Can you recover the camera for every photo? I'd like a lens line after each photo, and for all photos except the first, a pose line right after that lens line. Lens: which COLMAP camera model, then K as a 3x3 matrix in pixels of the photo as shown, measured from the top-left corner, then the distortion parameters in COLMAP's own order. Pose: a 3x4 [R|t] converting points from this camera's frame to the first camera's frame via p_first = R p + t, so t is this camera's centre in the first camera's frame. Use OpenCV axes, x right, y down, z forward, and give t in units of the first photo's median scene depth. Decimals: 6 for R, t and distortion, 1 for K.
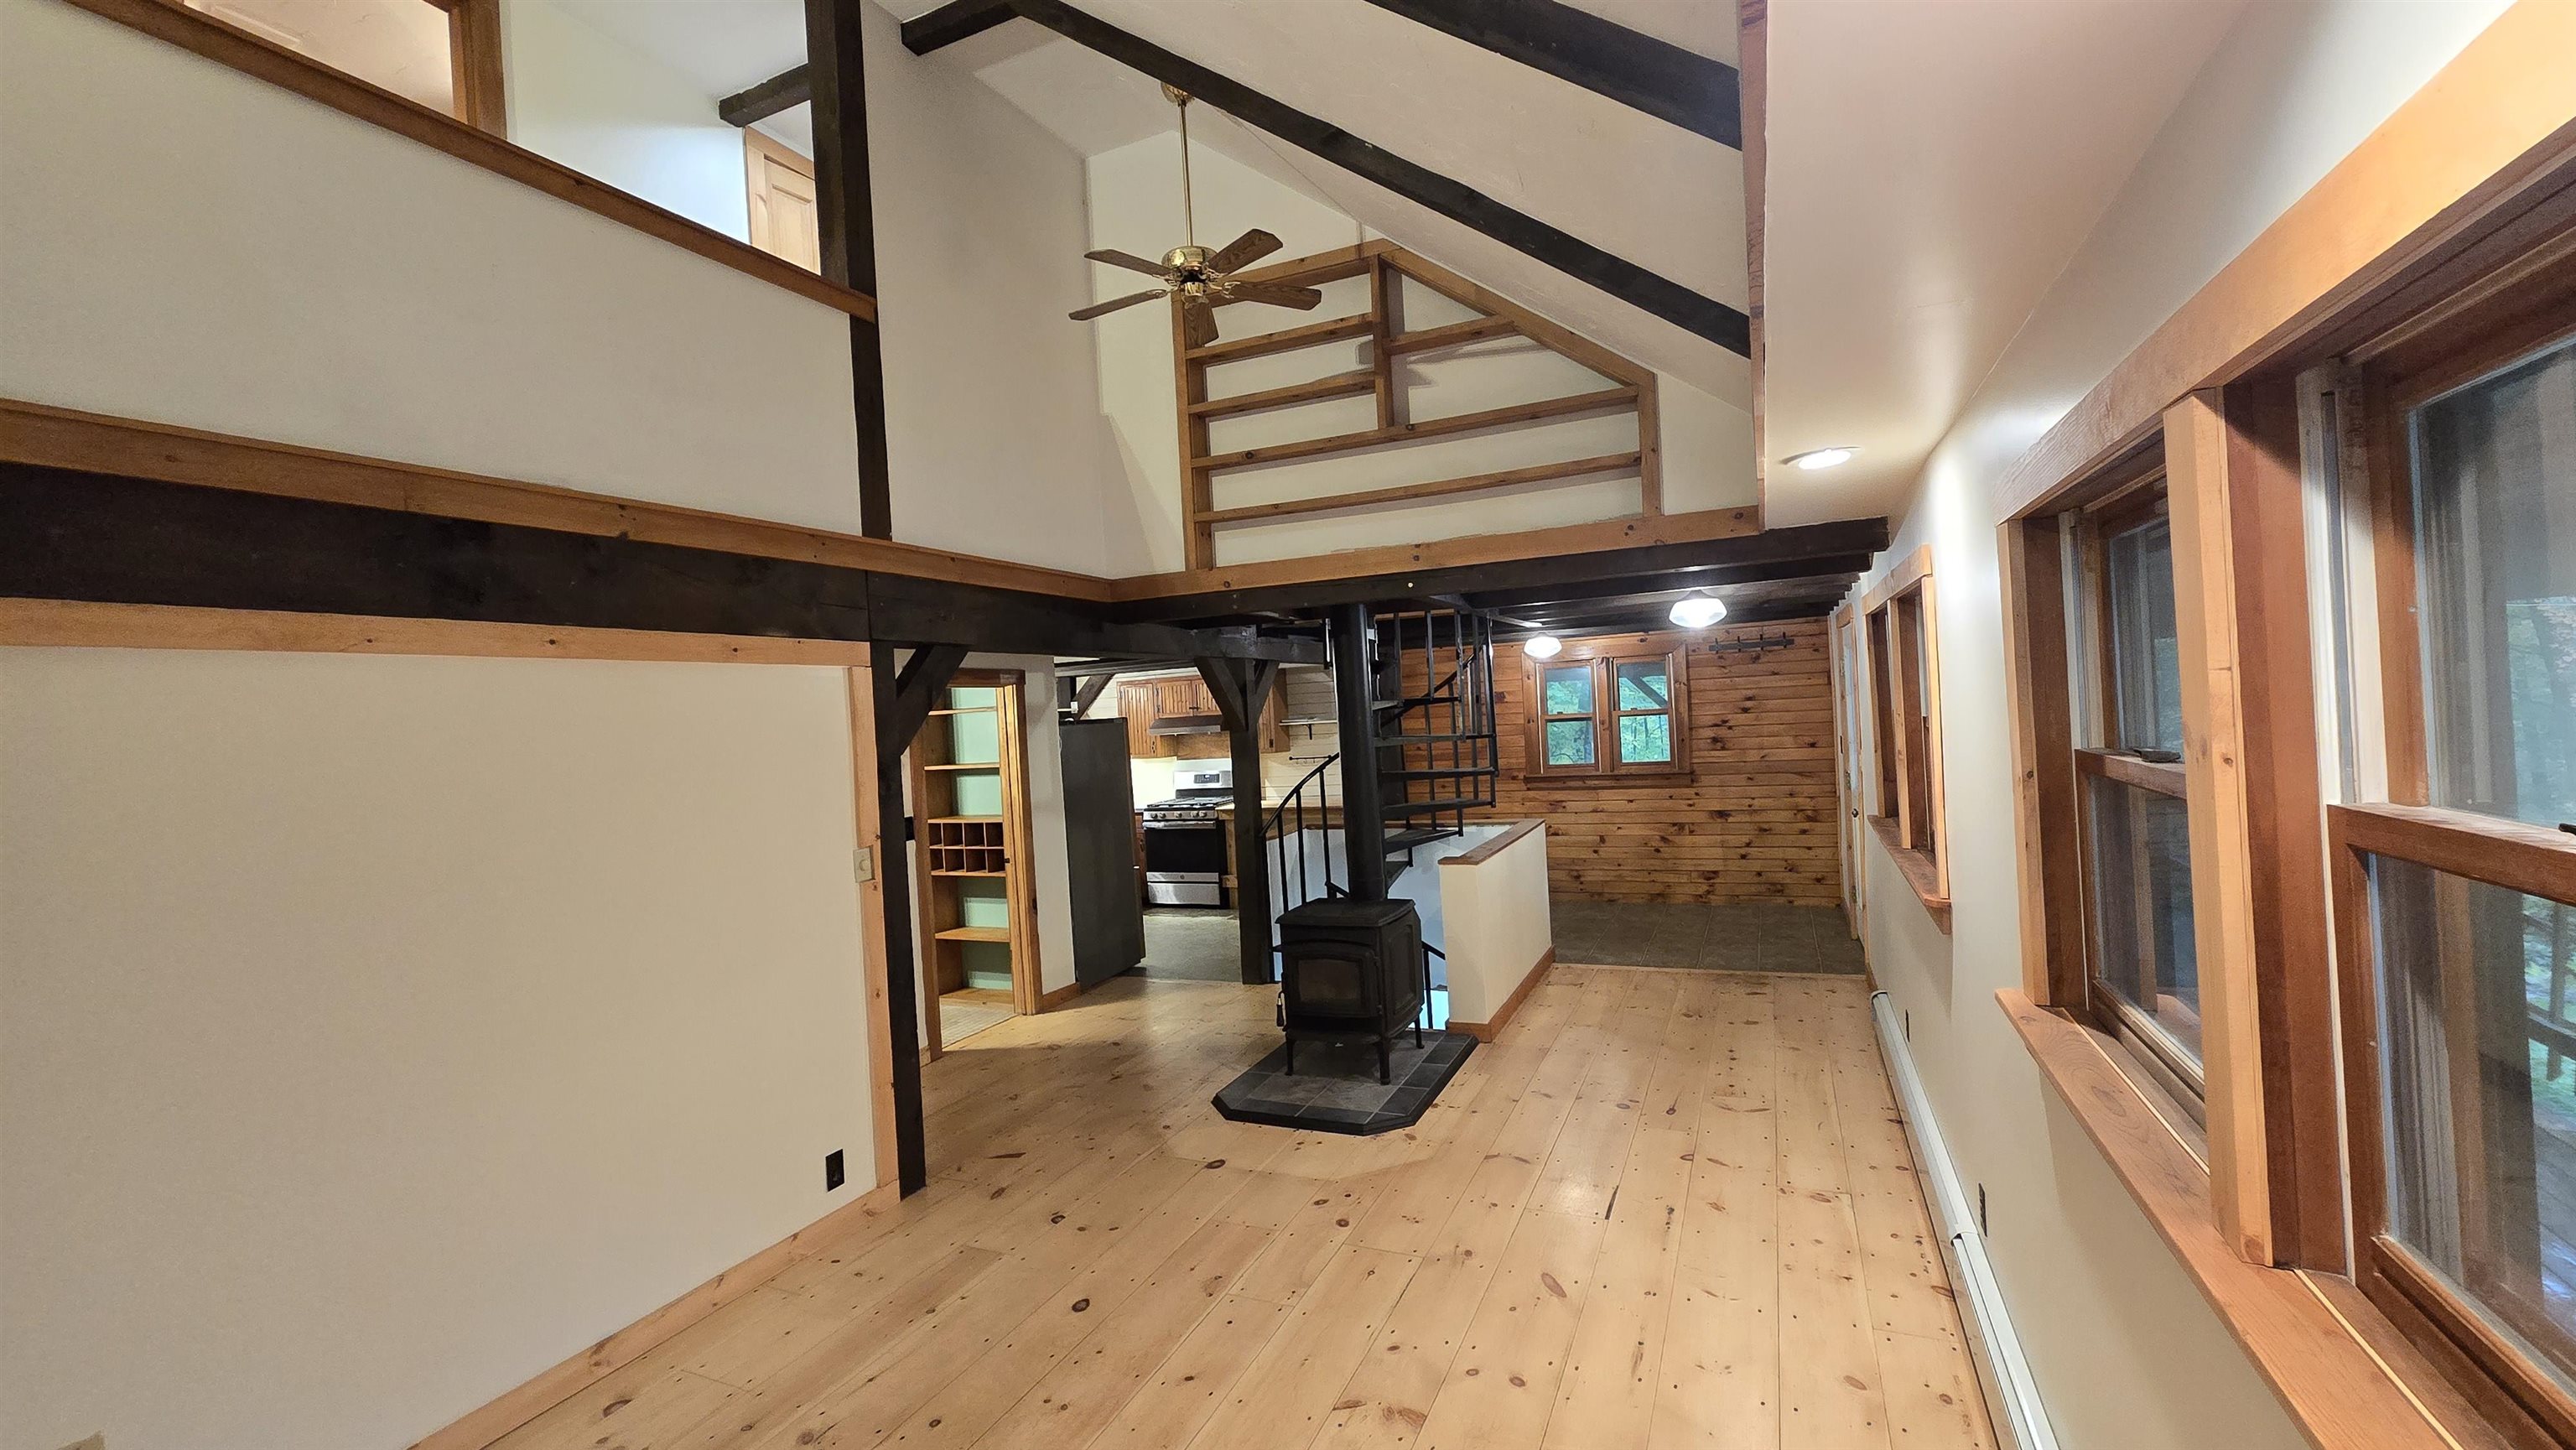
lens RADIAL K [[1056.2, 0, 1283.1], [0, 1056.2, 722.6], [0, 0, 1]] dist [-0.000081, 0.000076]
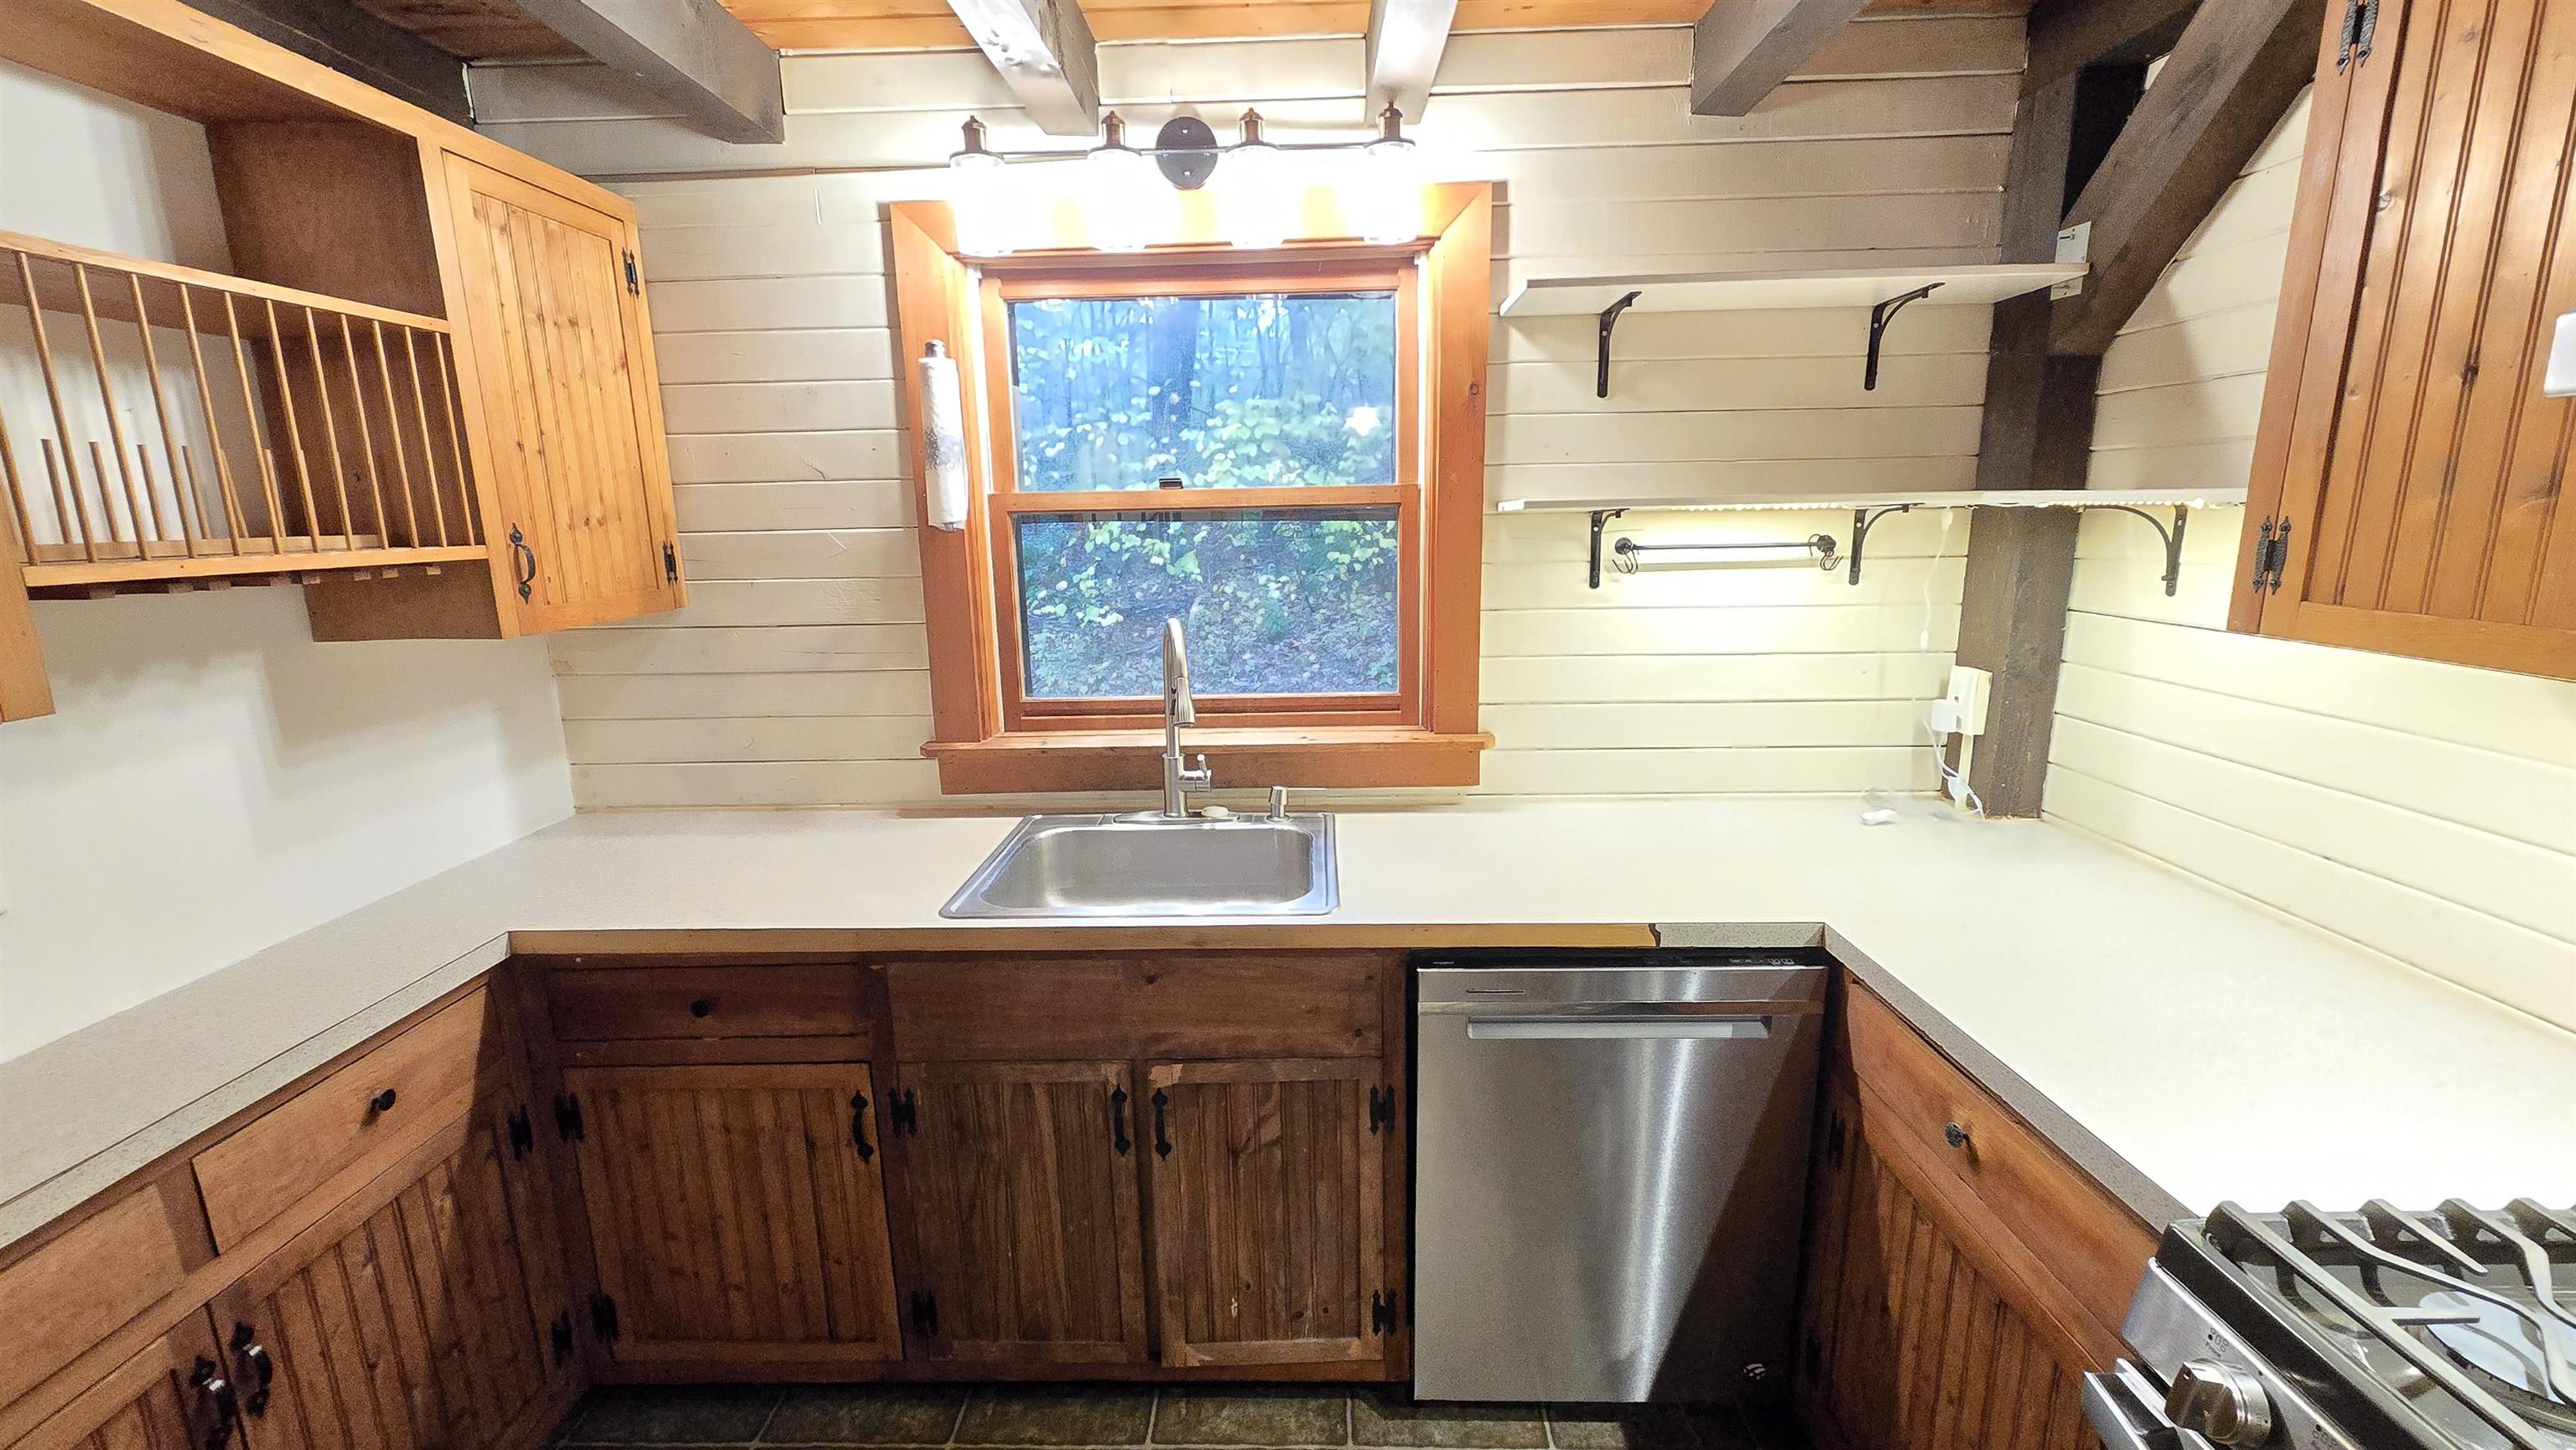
lens RADIAL K [[1056.2, 0, 1283.1], [0, 1056.2, 722.6], [0, 0, 1]] dist [-0.000081, 0.000076]
pose [[0.391505, 0.232619, -0.890288, -0.195202], [-0.011024, 0.968635, 0.248242, 0.037239], [0.920110, -0.087373, 0.381790, 1.937673]]
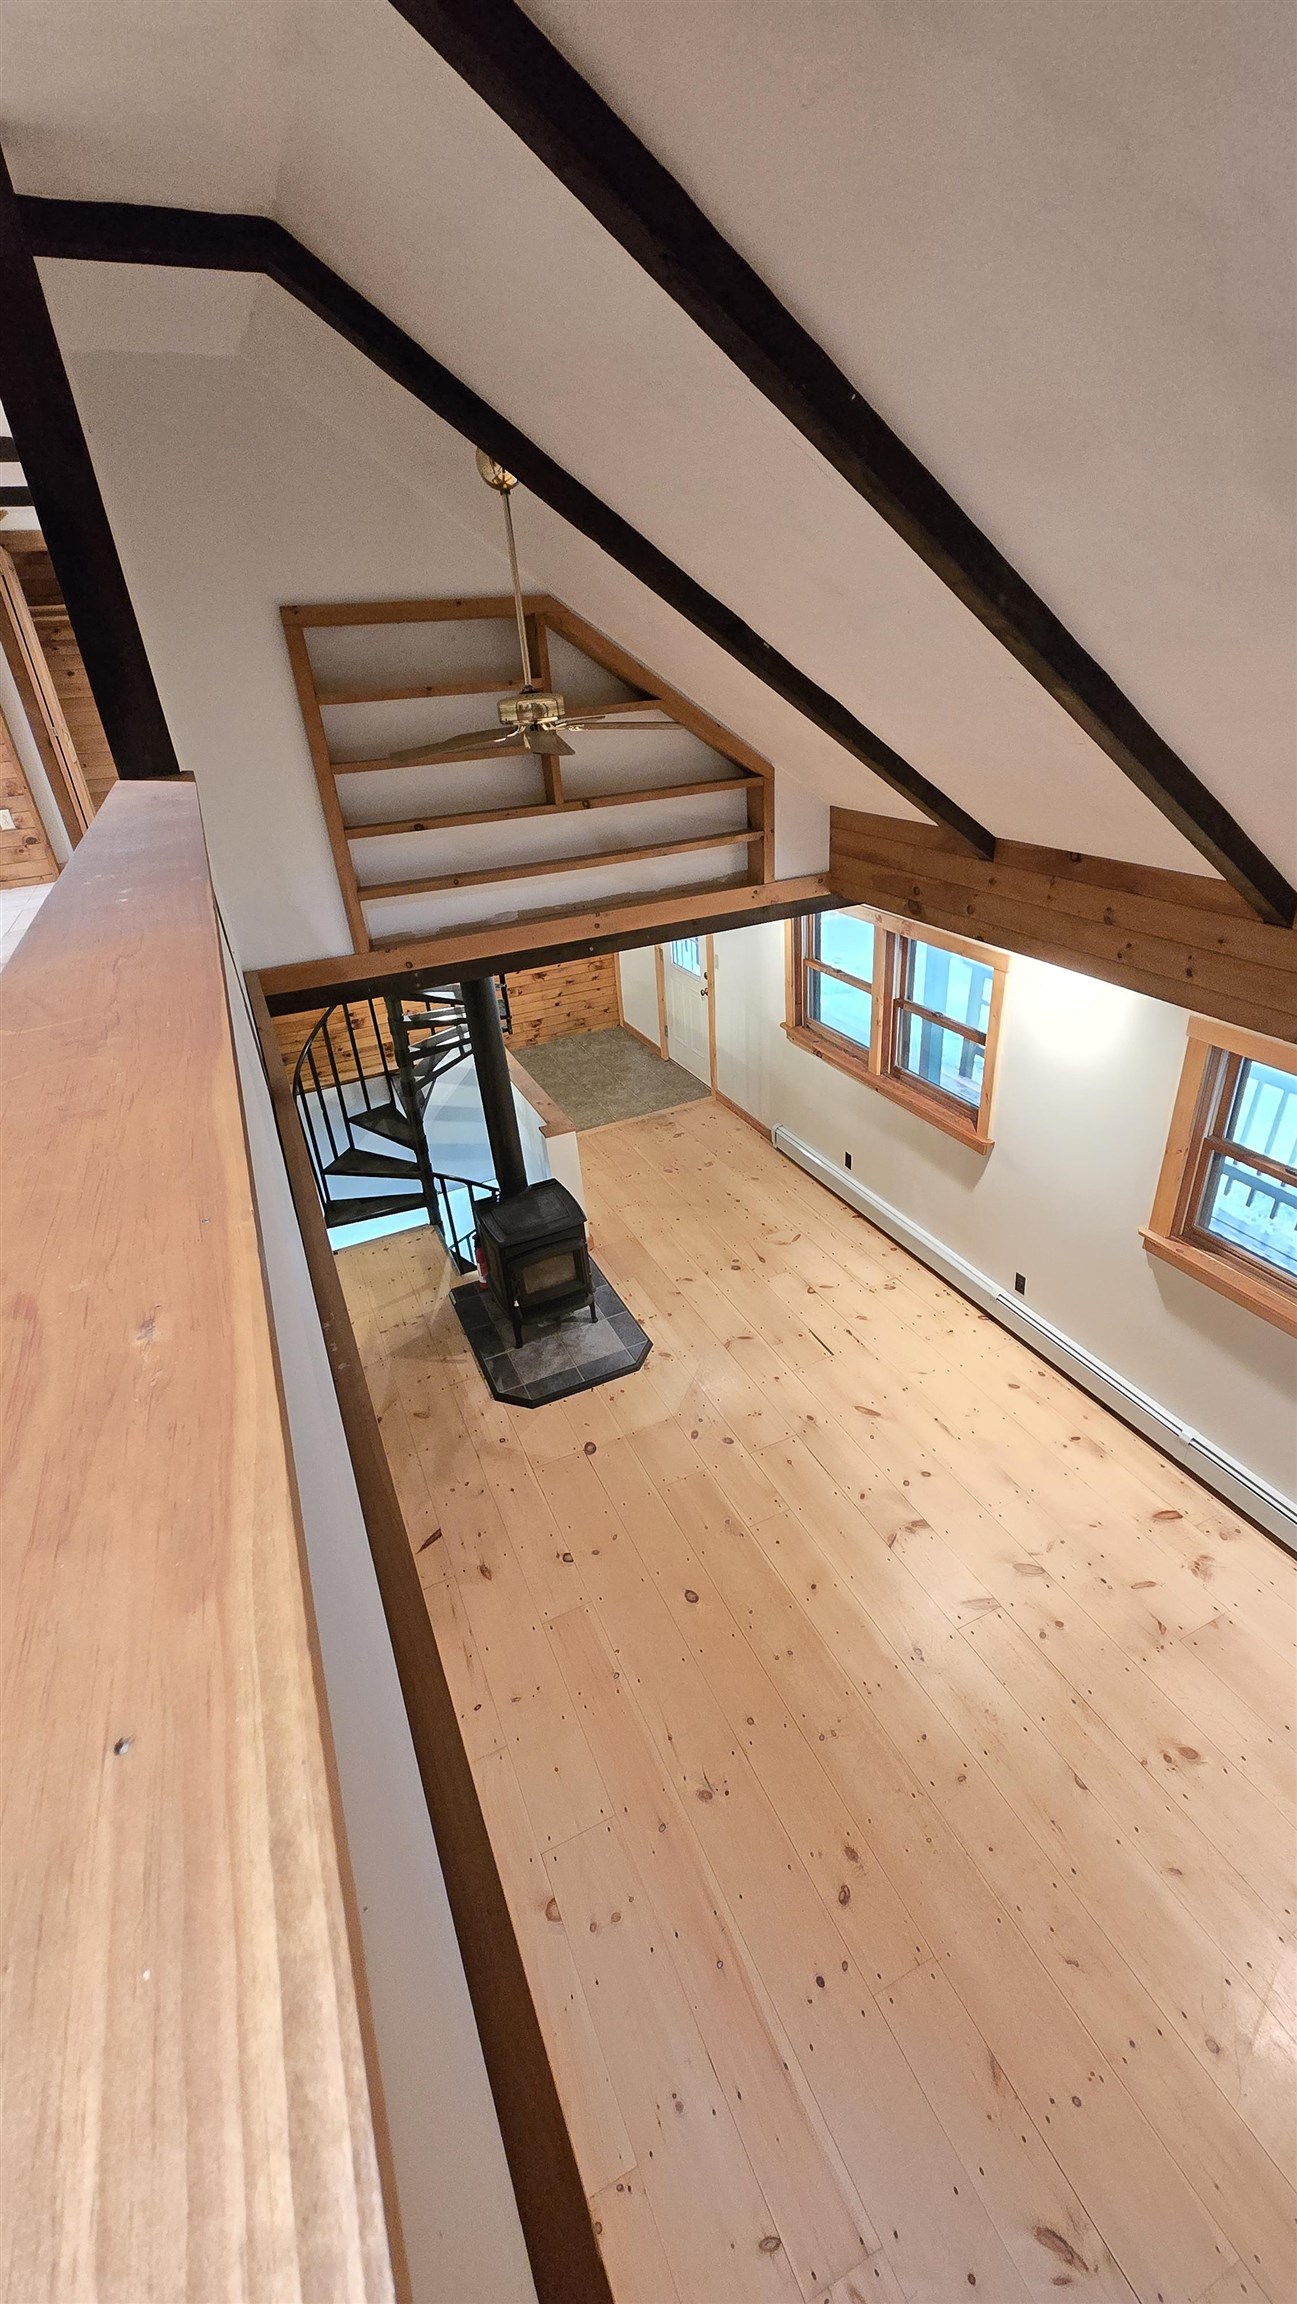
lens RADIAL K [[938.3, 0, 648.5], [0, 938.3, 1152.0], [0, 0, 1]] dist [-0.001217, -0.000331]
pose [[0.655901, -0.350693, 0.668437, -0.601818], [0.039264, 0.900178, 0.433748, -0.378120], [-0.753825, -0.258251, 0.604198, 0.298896]]
